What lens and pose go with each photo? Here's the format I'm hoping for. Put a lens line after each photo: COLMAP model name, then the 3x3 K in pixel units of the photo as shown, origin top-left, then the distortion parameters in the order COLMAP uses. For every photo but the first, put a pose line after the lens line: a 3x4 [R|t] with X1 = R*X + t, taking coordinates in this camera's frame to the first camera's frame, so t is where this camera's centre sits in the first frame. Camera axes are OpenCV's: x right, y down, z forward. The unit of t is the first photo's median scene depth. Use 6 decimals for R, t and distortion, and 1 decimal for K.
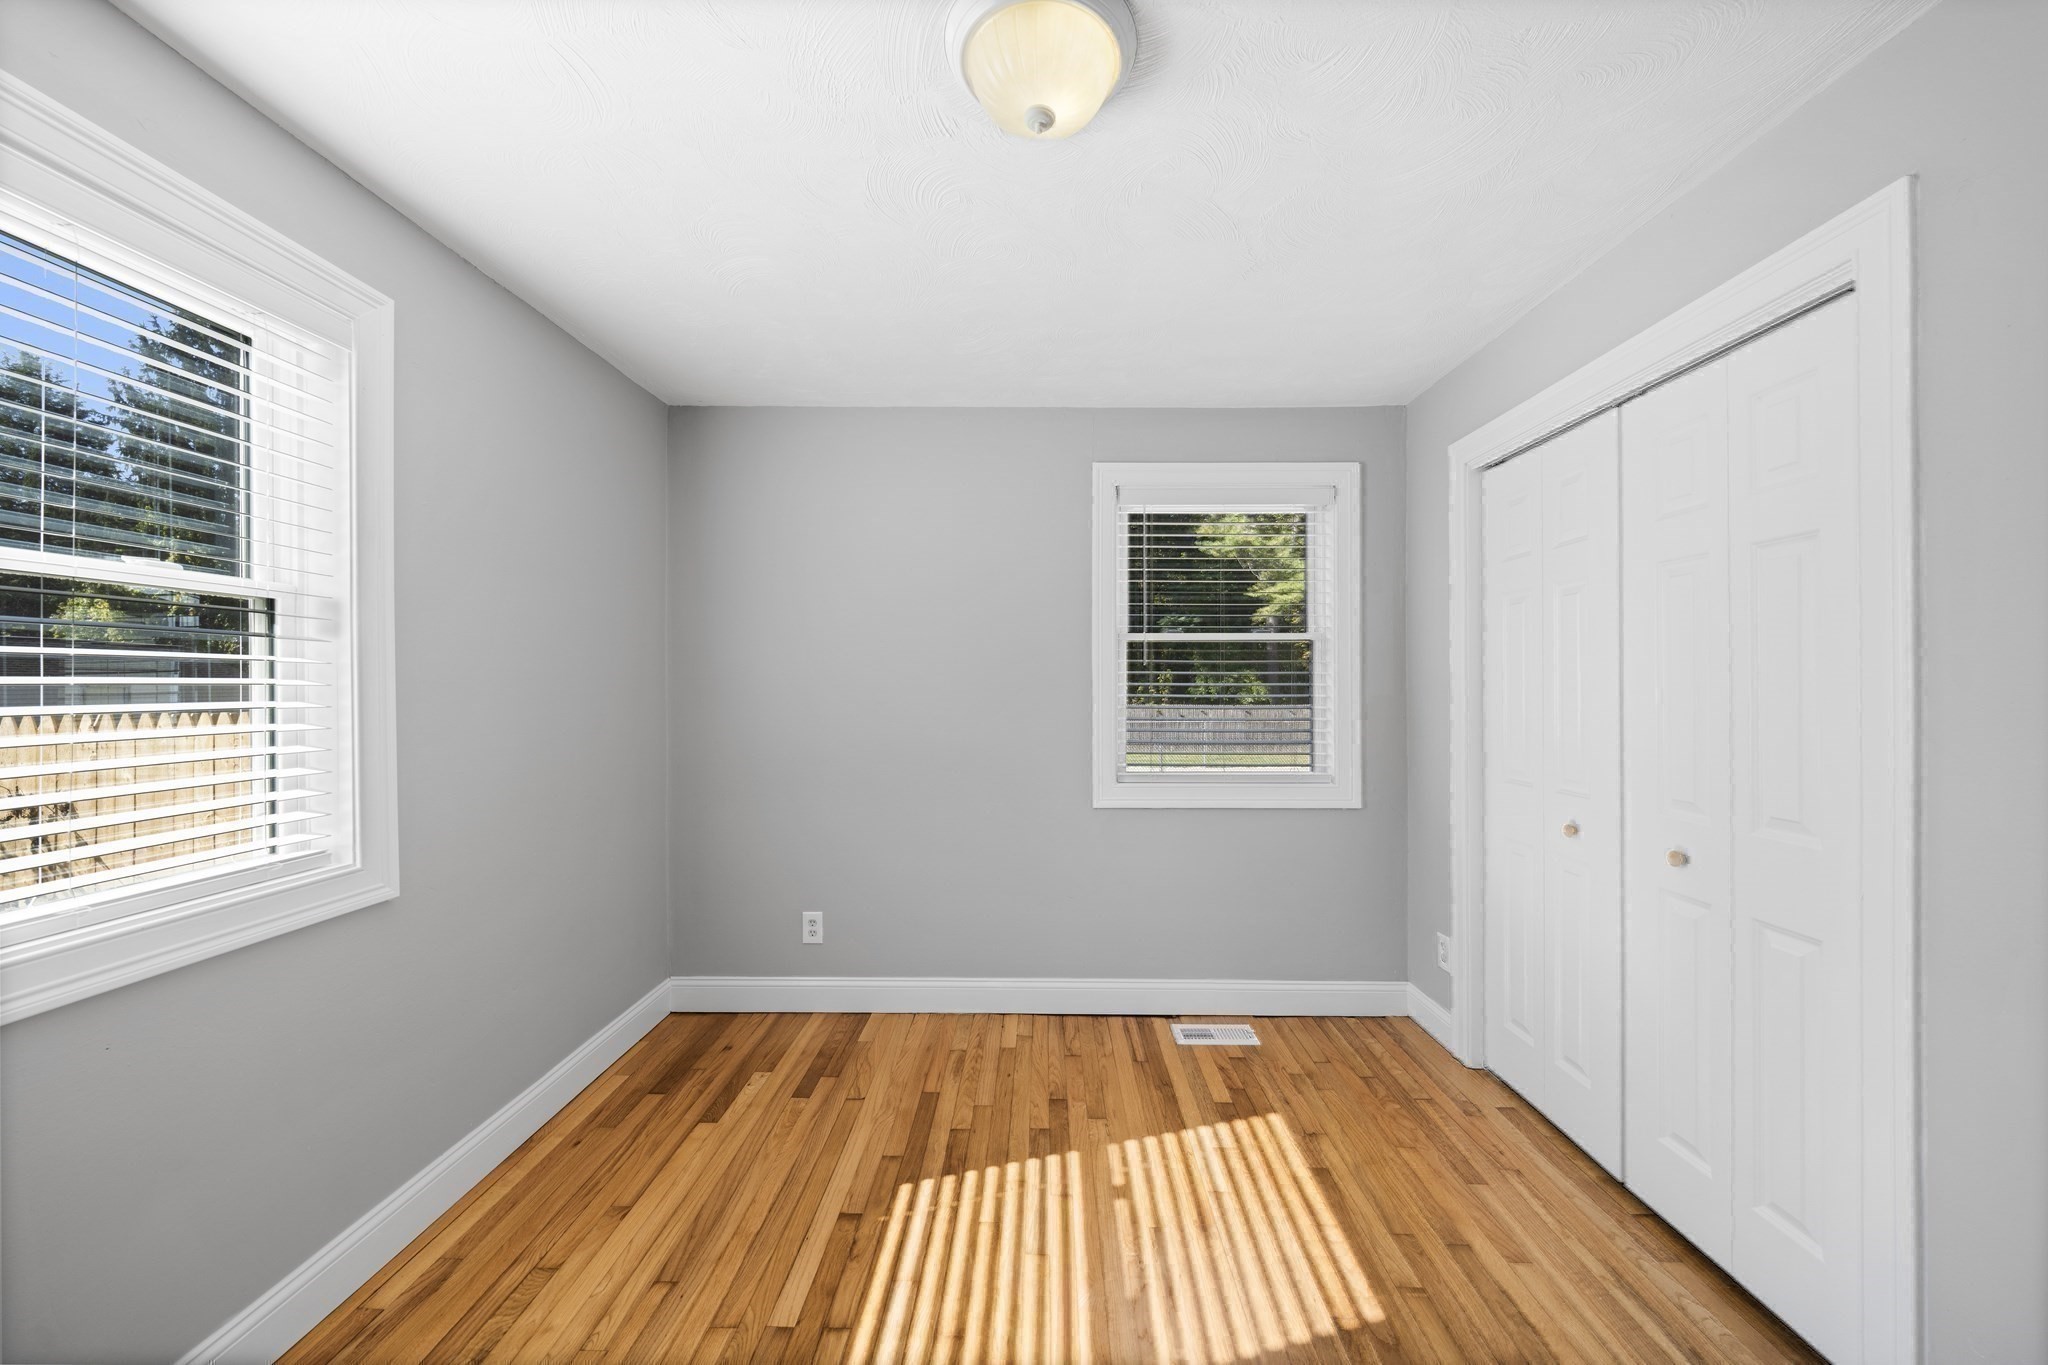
lens RADIAL K [[760.1, 0, 1024.0], [0, 760.1, 682.5], [0, 0, 1]] dist [0.000876, -0.000020]
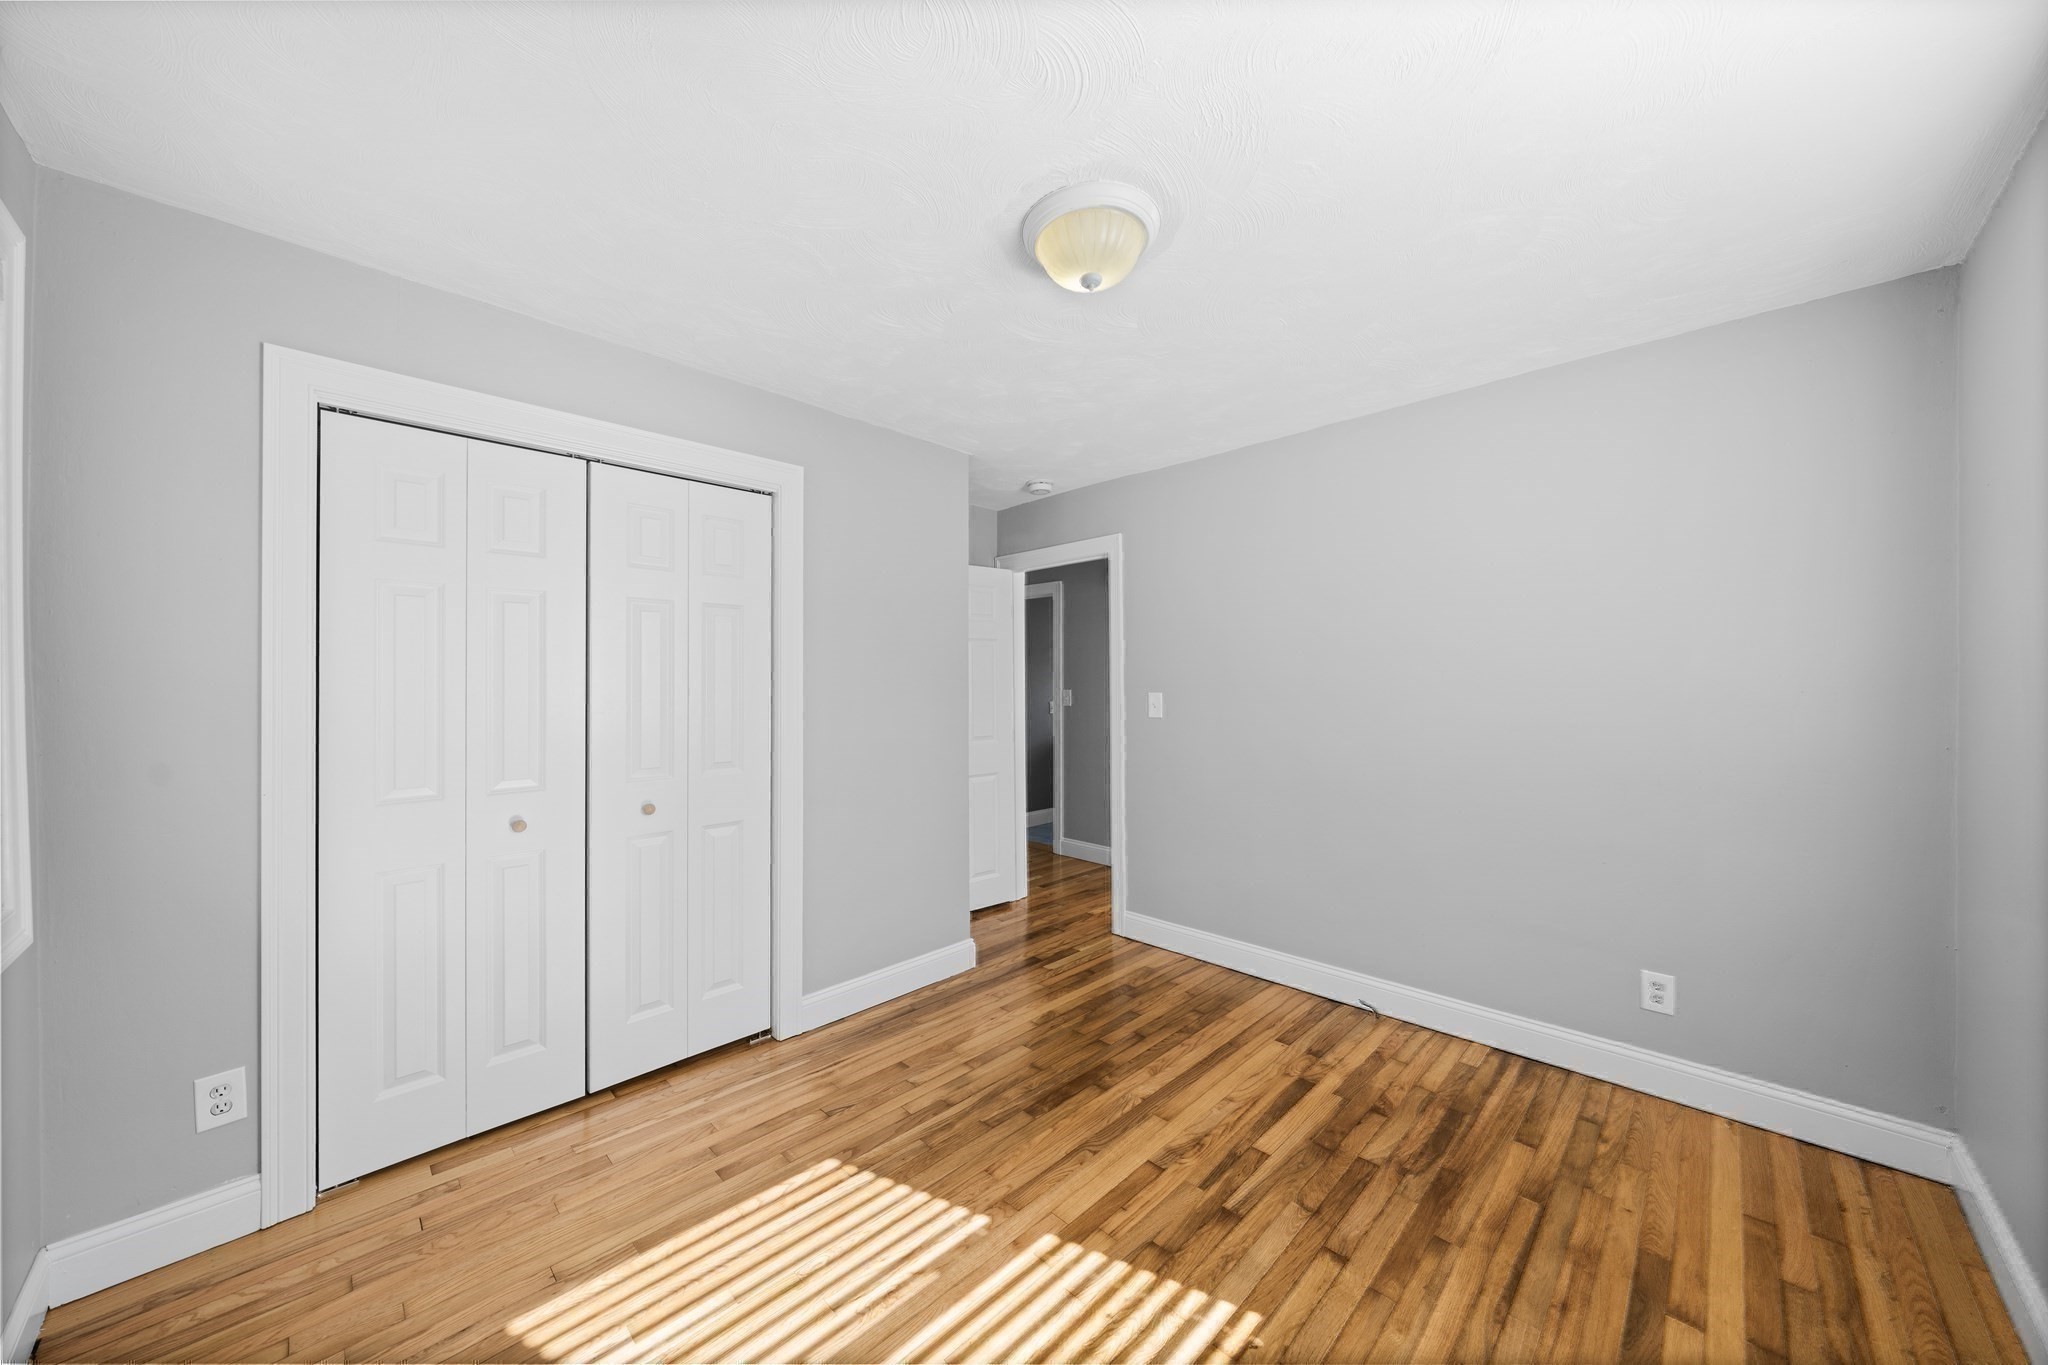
lens RADIAL K [[703.0, 0, 1024.0], [0, 703.0, 682.5], [0, 0, 1]] dist [0.000098, -0.000021]
pose [[-0.724348, -0.000581, 0.689434, -0.429733], [-0.000925, 1.000000, -0.000128, -0.005373], [-0.689433, -0.000731, -0.724349, 1.132781]]
